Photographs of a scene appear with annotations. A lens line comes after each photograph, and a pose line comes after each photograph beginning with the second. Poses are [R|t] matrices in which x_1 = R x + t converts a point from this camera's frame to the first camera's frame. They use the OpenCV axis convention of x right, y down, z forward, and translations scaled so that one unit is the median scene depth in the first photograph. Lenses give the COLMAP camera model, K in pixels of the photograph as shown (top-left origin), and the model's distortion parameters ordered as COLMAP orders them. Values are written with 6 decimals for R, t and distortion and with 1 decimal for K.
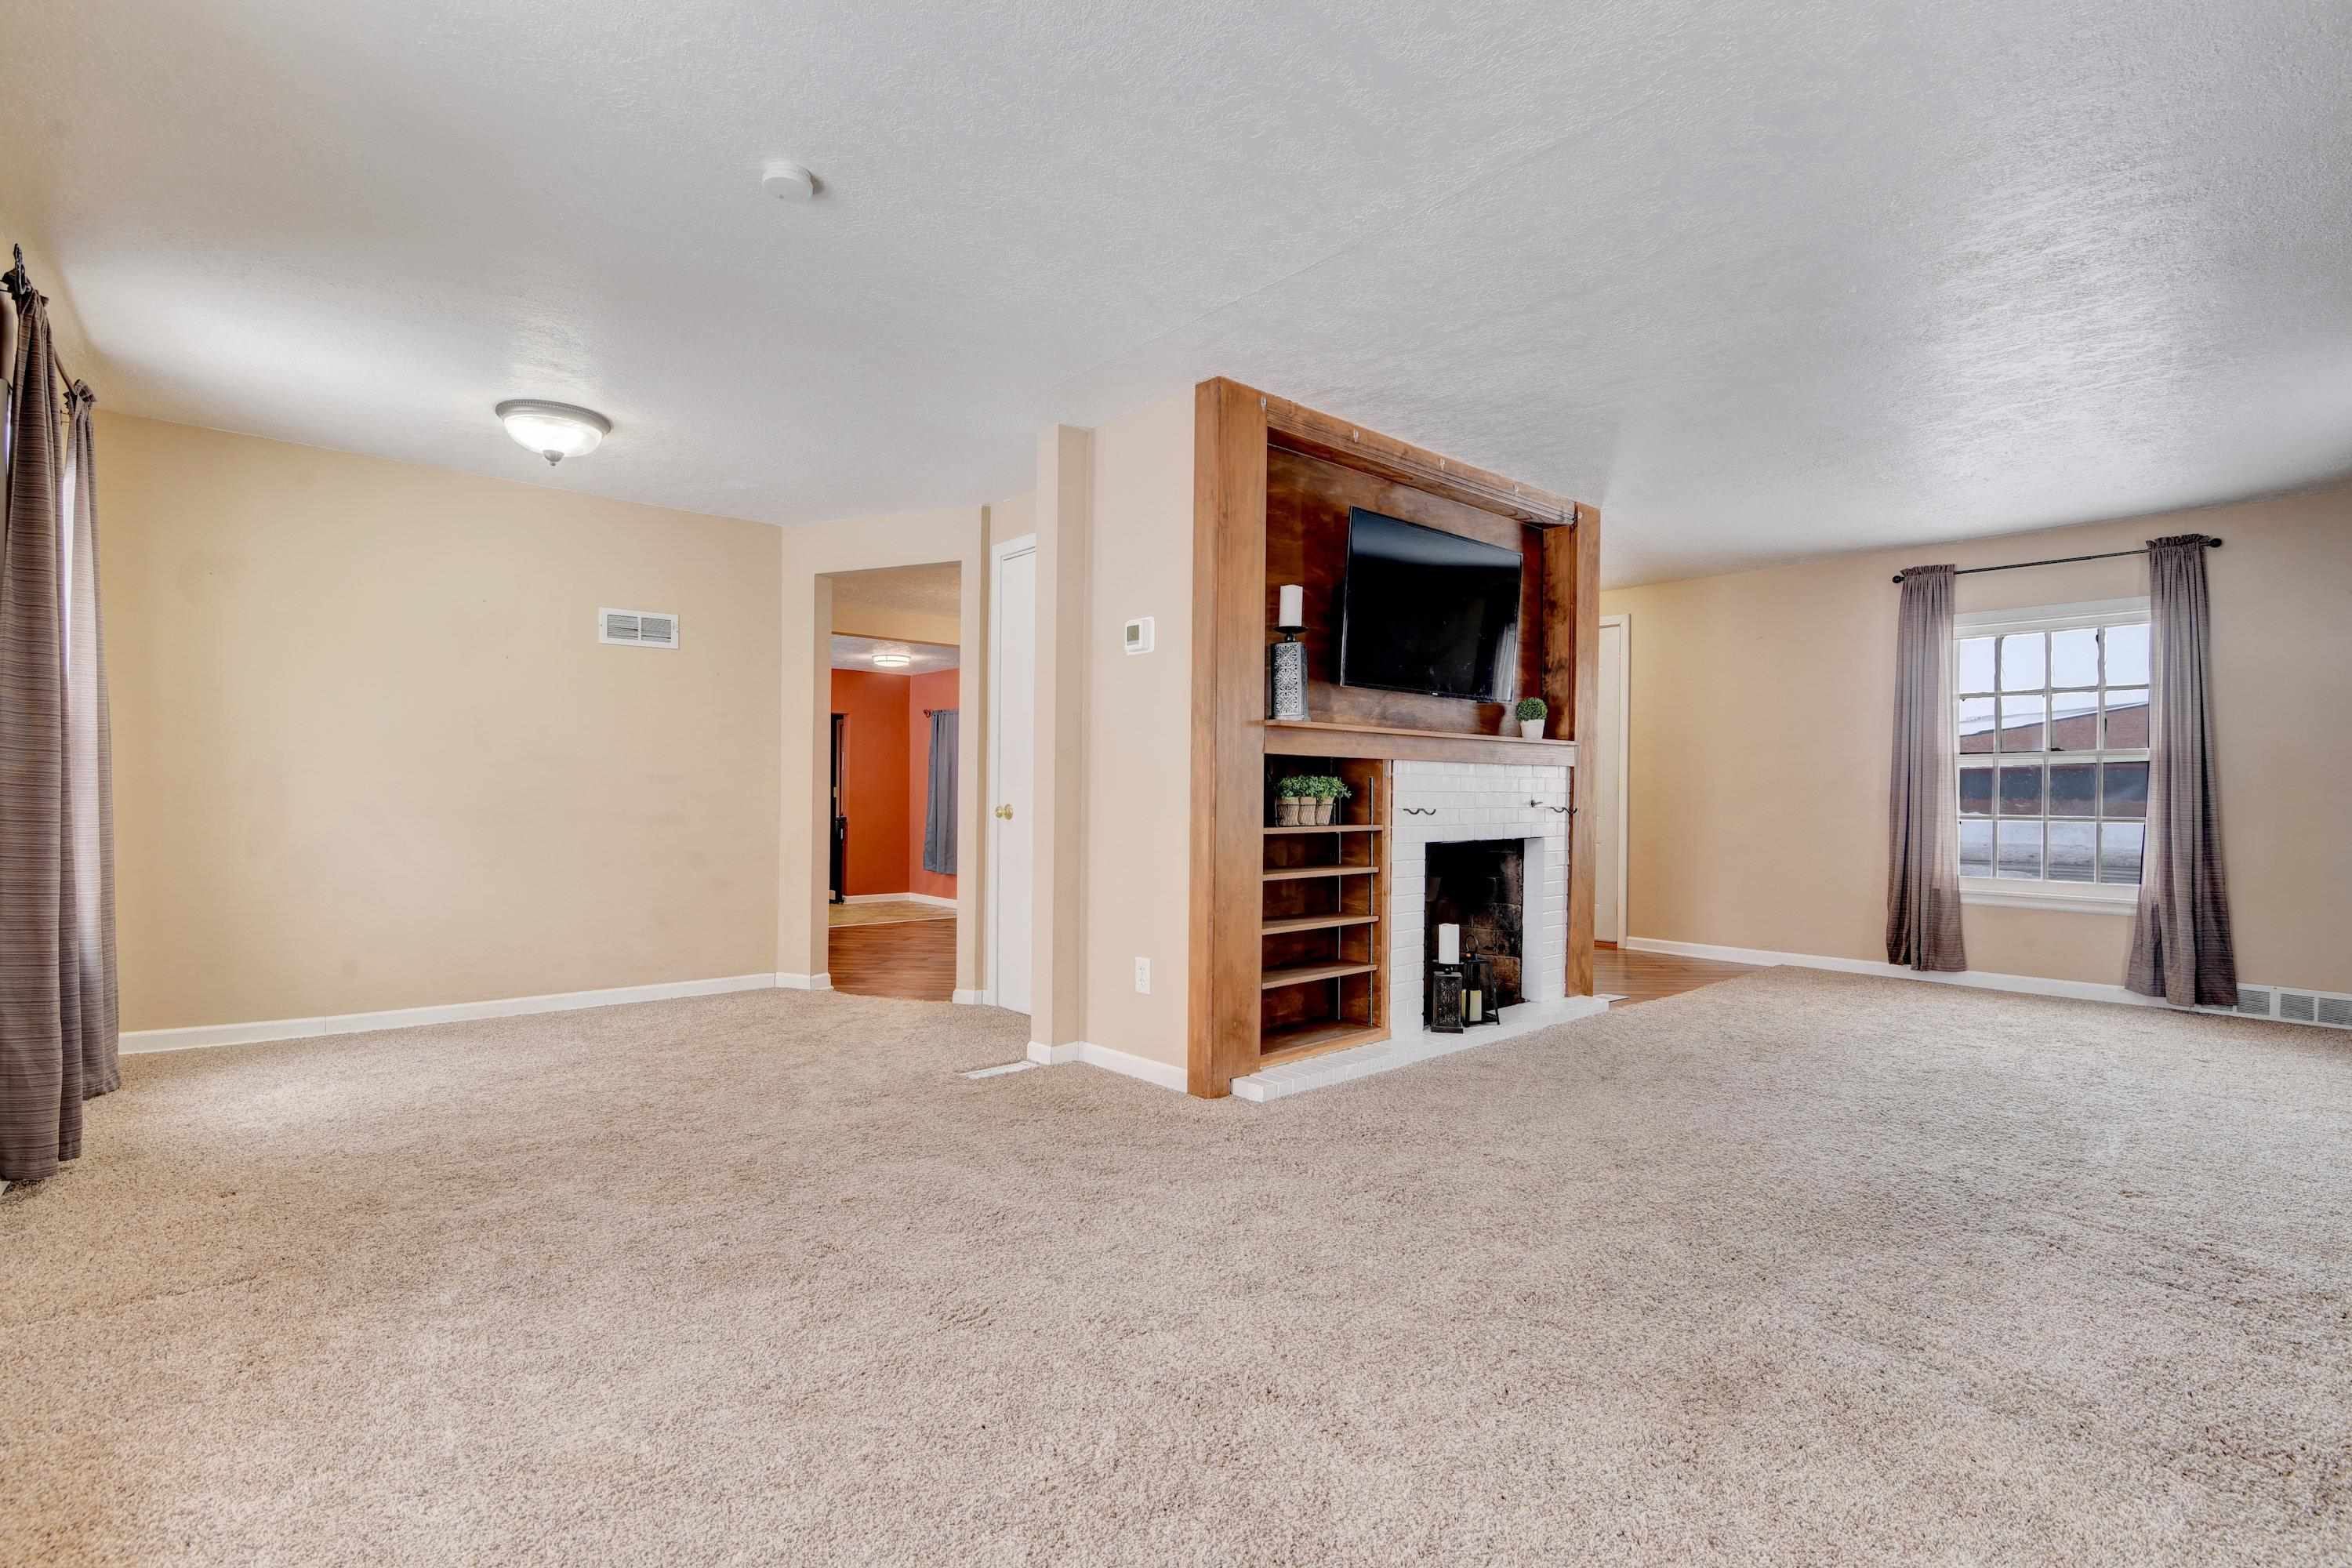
lens RADIAL K [[1082.3, 0, 1174.0], [0, 1082.3, 783.3], [0, 0, 1]] dist [-0.004865, -0.000375]
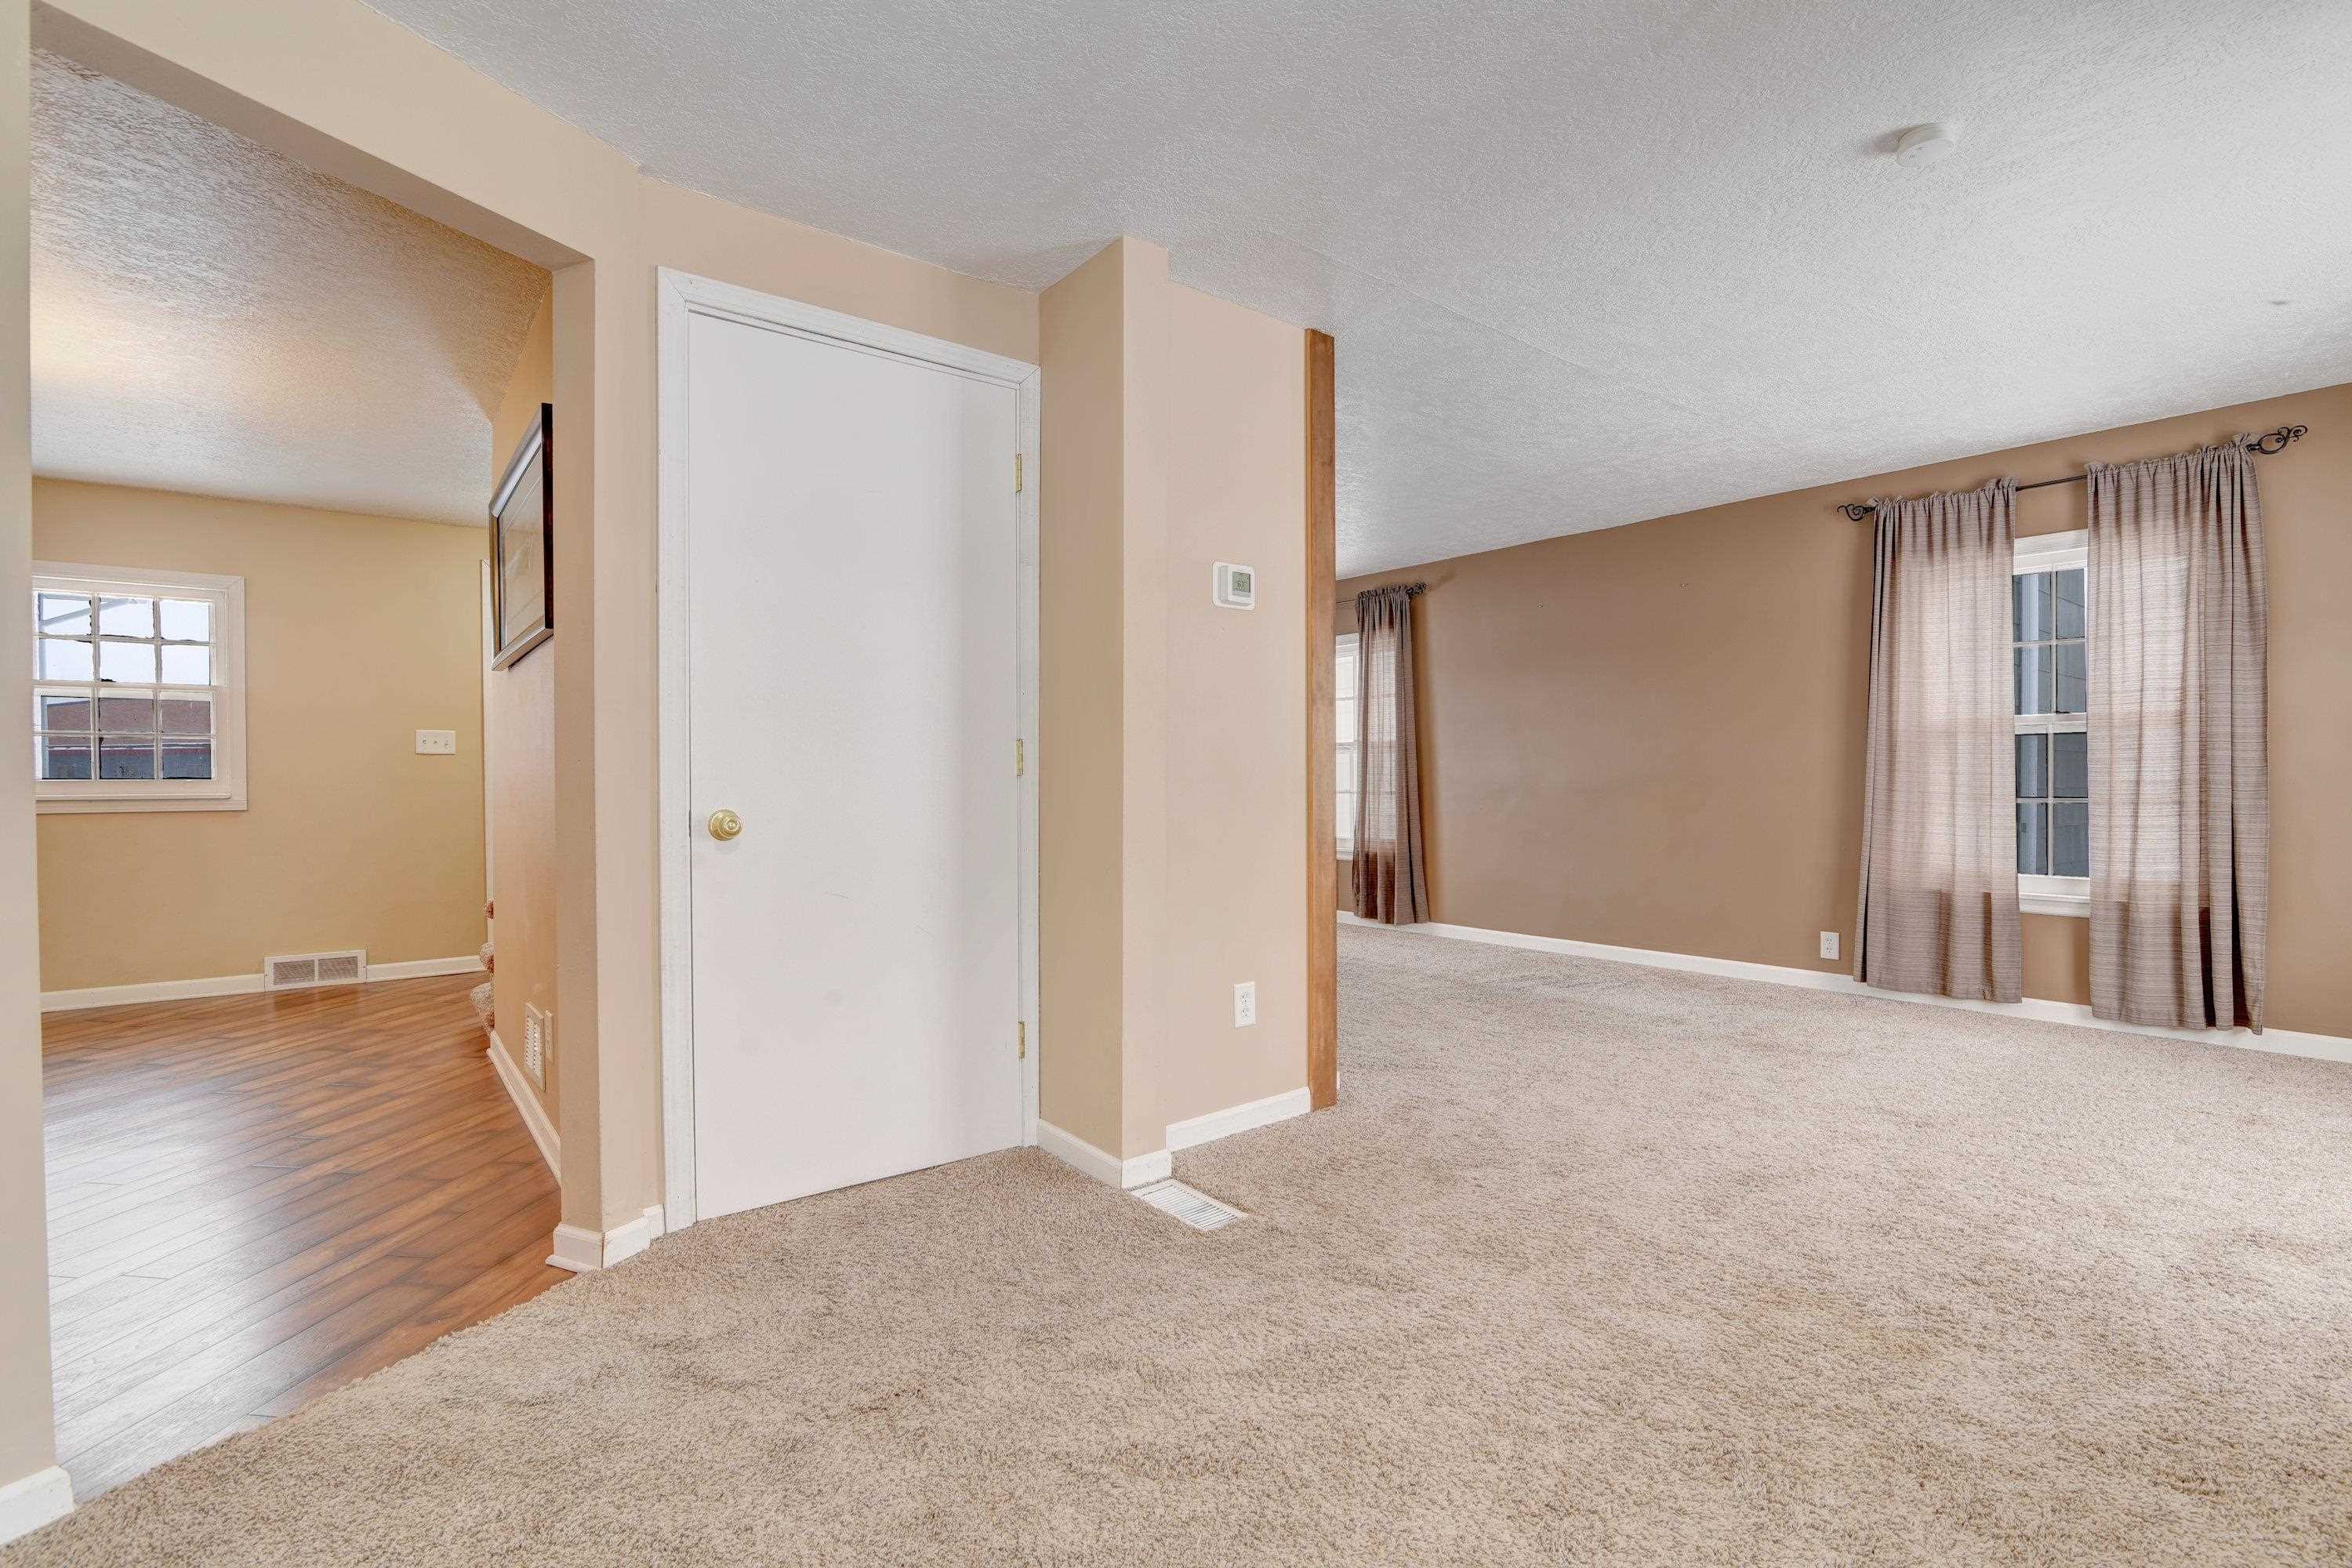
lens RADIAL K [[1082.3, 0, 1172.4], [0, 1082.3, 788.0], [0, 0, 1]] dist [-0.004865, -0.000375]
pose [[0.053891, -0.015884, 0.998420, -0.847292], [-0.000373, 0.999873, 0.015928, 0.000693], [-0.998547, -0.001231, 0.053878, 1.011306]]
